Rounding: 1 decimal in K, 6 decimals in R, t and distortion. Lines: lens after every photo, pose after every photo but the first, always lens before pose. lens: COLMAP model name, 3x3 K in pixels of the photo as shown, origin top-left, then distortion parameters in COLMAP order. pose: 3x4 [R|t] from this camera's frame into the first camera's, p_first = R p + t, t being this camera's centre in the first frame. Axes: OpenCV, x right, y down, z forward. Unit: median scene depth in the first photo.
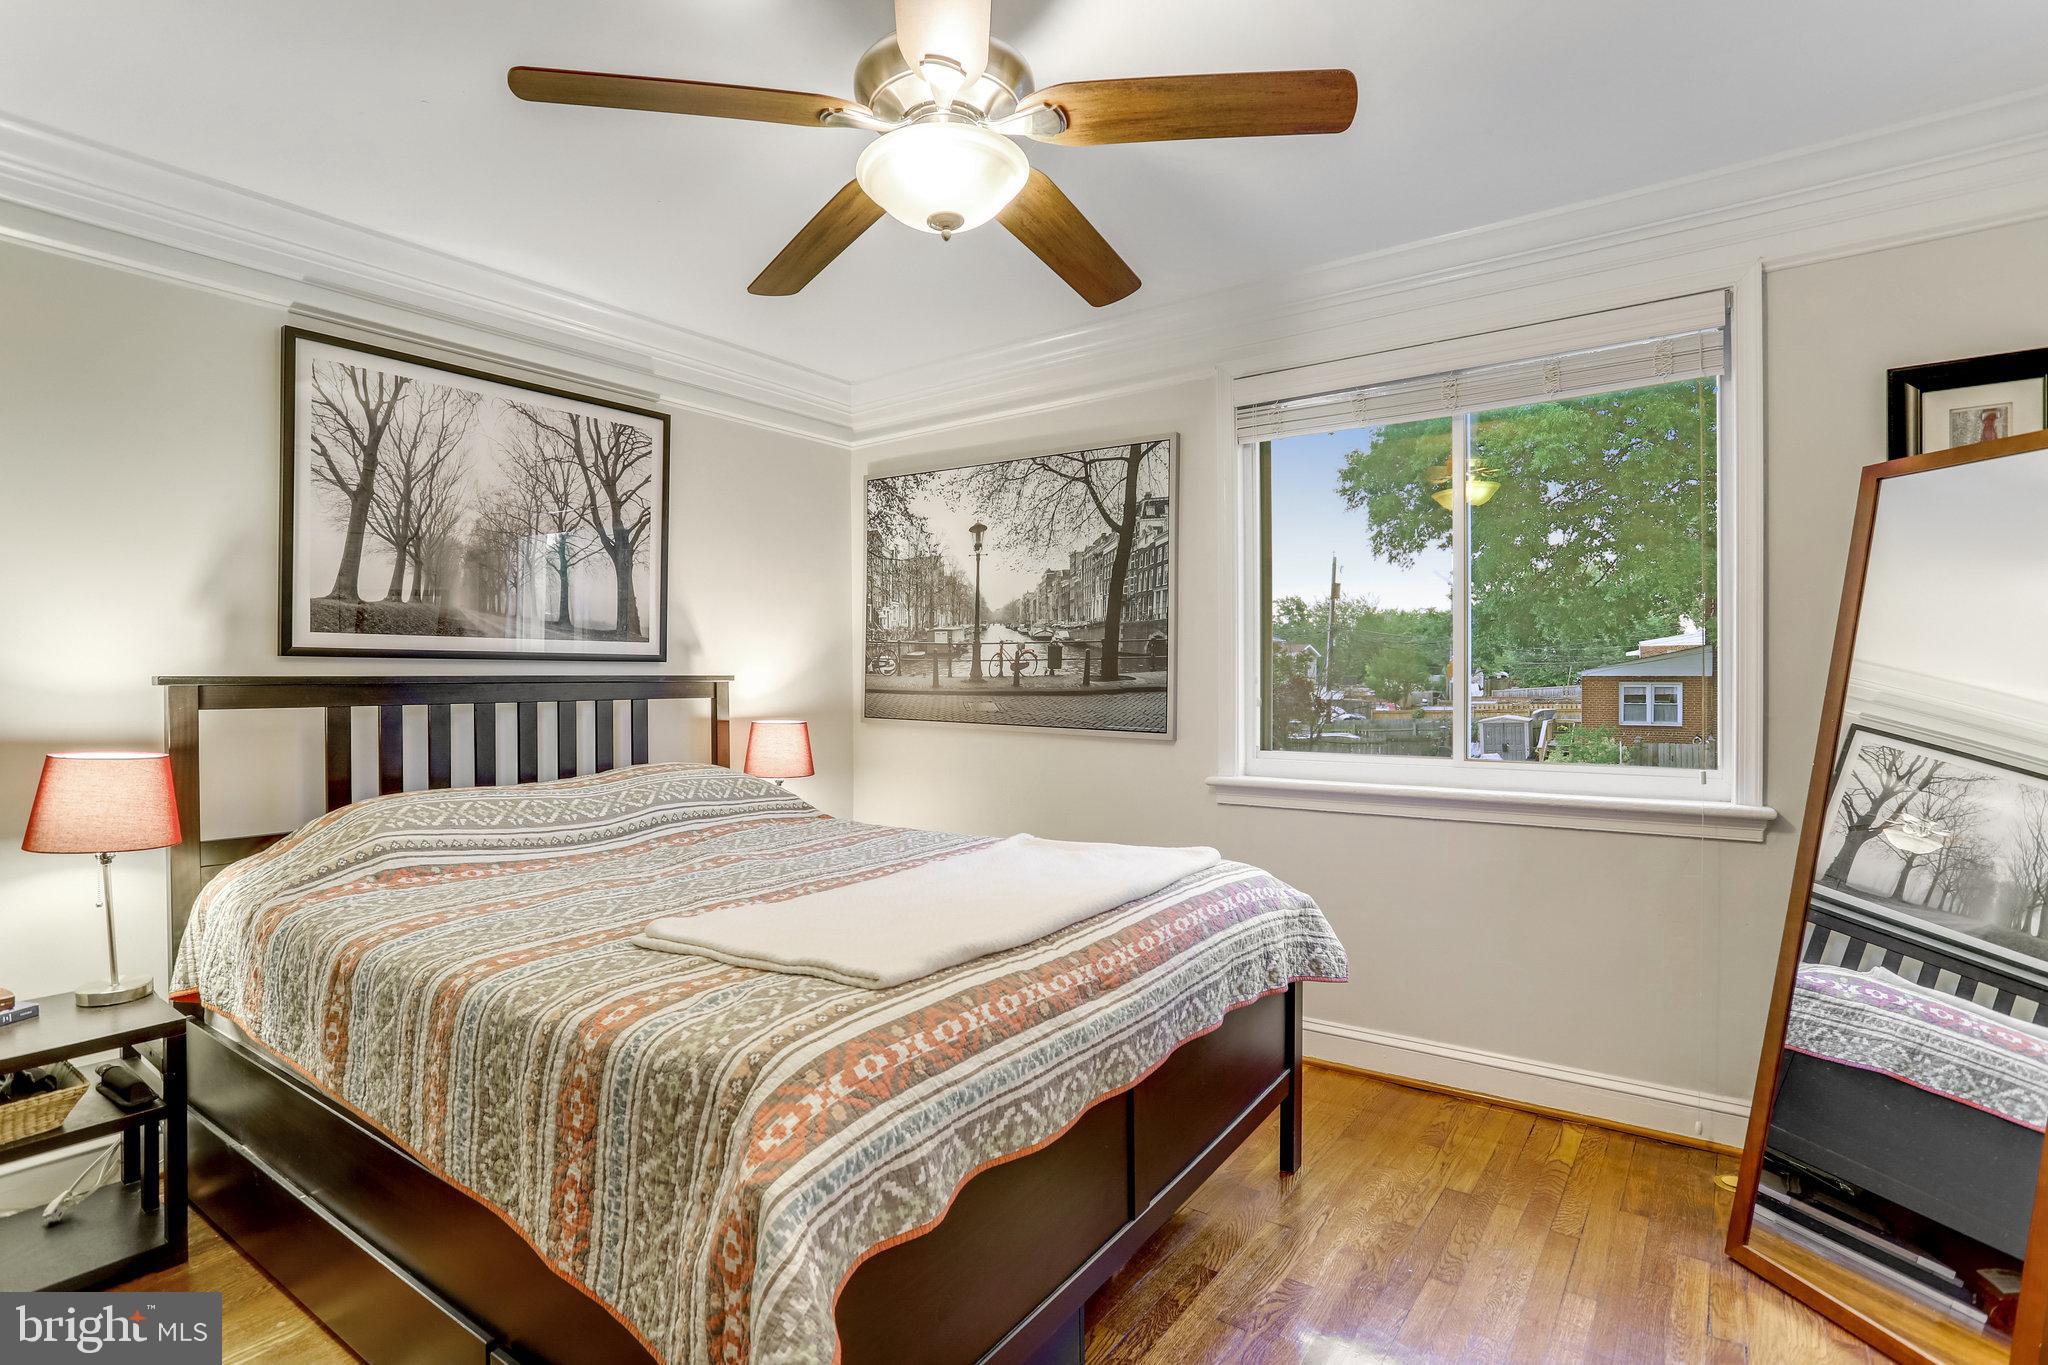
lens RADIAL K [[1014.8, 0, 1024.0], [0, 1014.8, 682.5], [0, 0, 1]] dist [0.000483, 0.001078]
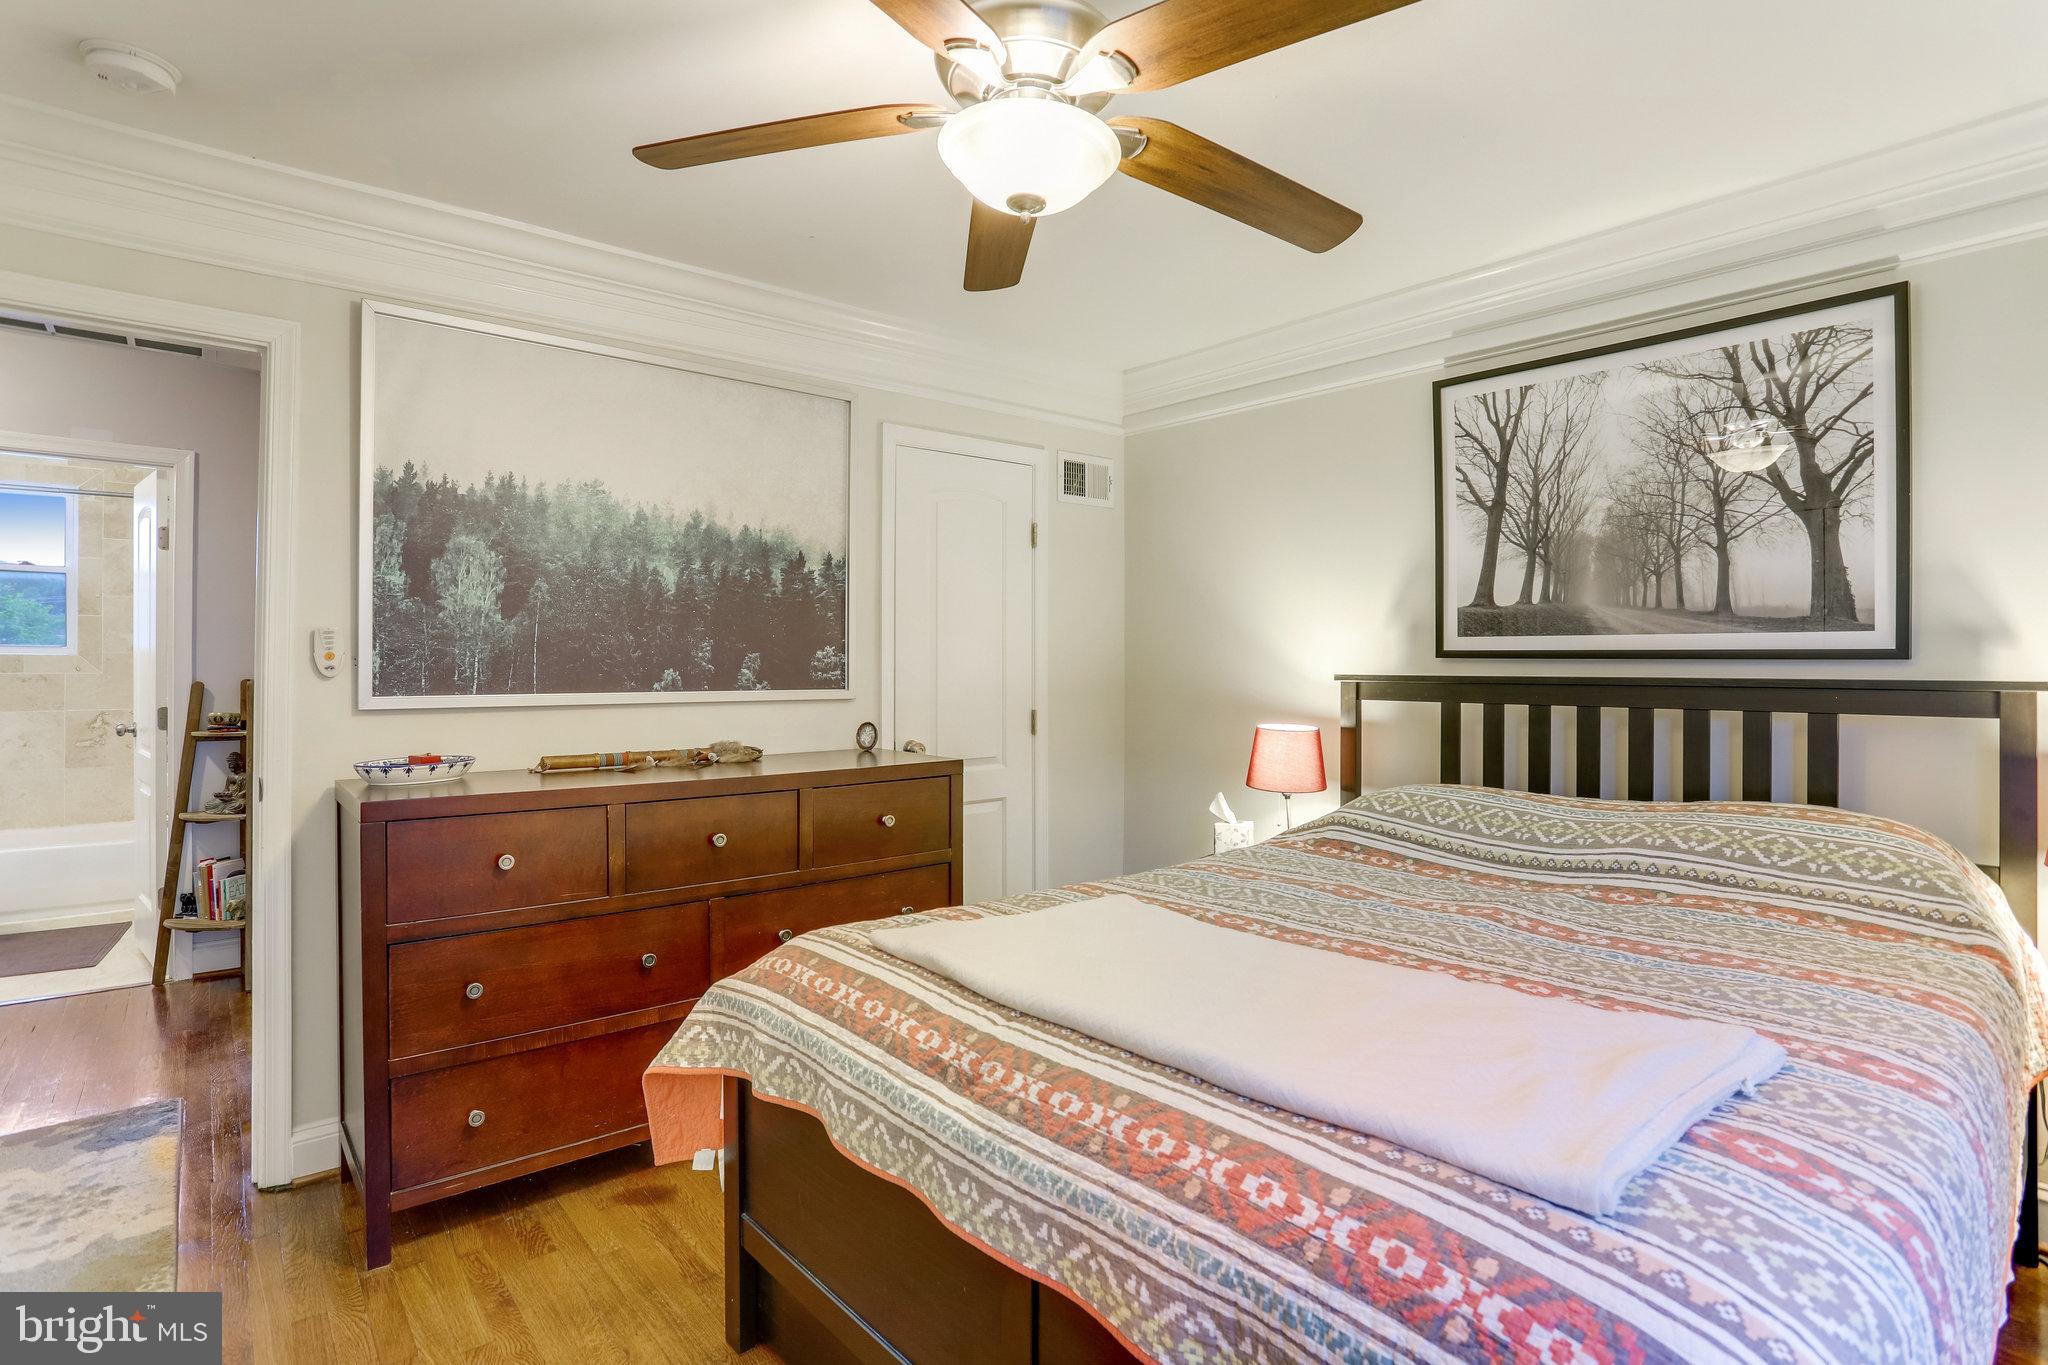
lens RADIAL K [[1021.1, 0, 1024.0], [0, 1021.1, 682.5], [0, 0, 1]] dist [-0.049581, 0.000645]
pose [[-0.243012, 0.017689, -0.969862, 0.700608], [-0.010936, 0.999720, 0.020974, -0.022353], [0.969962, 0.015703, -0.242751, 1.056076]]
